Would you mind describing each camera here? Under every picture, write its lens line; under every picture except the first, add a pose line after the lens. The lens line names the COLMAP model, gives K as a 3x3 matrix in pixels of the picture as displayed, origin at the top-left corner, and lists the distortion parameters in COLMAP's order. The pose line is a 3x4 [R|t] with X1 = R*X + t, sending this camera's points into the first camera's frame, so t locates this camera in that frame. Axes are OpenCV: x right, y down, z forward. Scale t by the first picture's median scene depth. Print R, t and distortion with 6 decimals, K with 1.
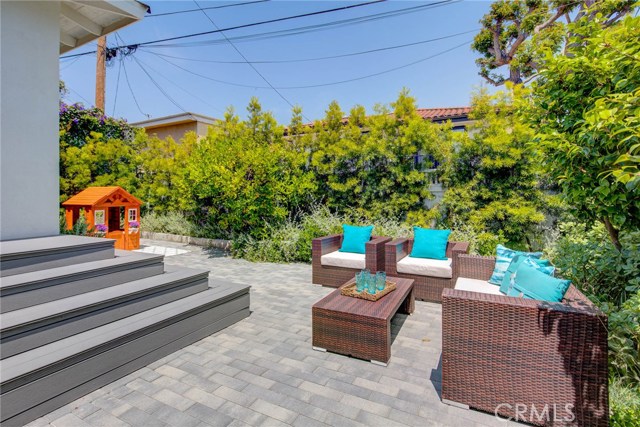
lens RADIAL K [[319.9, 0, 312.2], [0, 319.9, 187.2], [0, 0, 1]] dist [-0.012553, -0.000680]
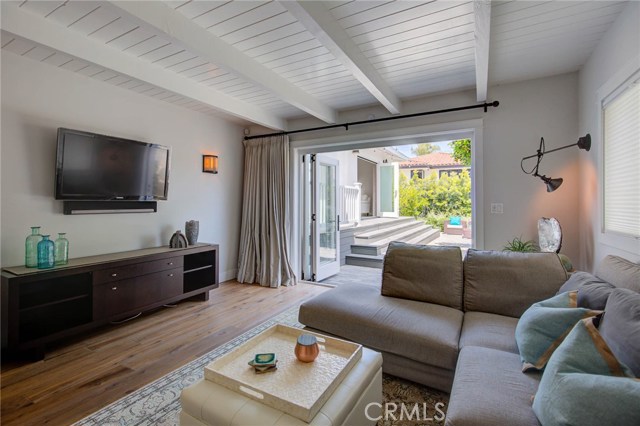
lens RADIAL K [[292.9, 0, 305.5], [0, 292.9, 199.6], [0, 0, 1]] dist [0.002404, 0.001068]
pose [[0.999267, 0.015971, -0.034799, -1.035951], [-0.015580, 0.999813, 0.011462, -0.053113], [0.034975, -0.010912, 0.999329, -1.636268]]
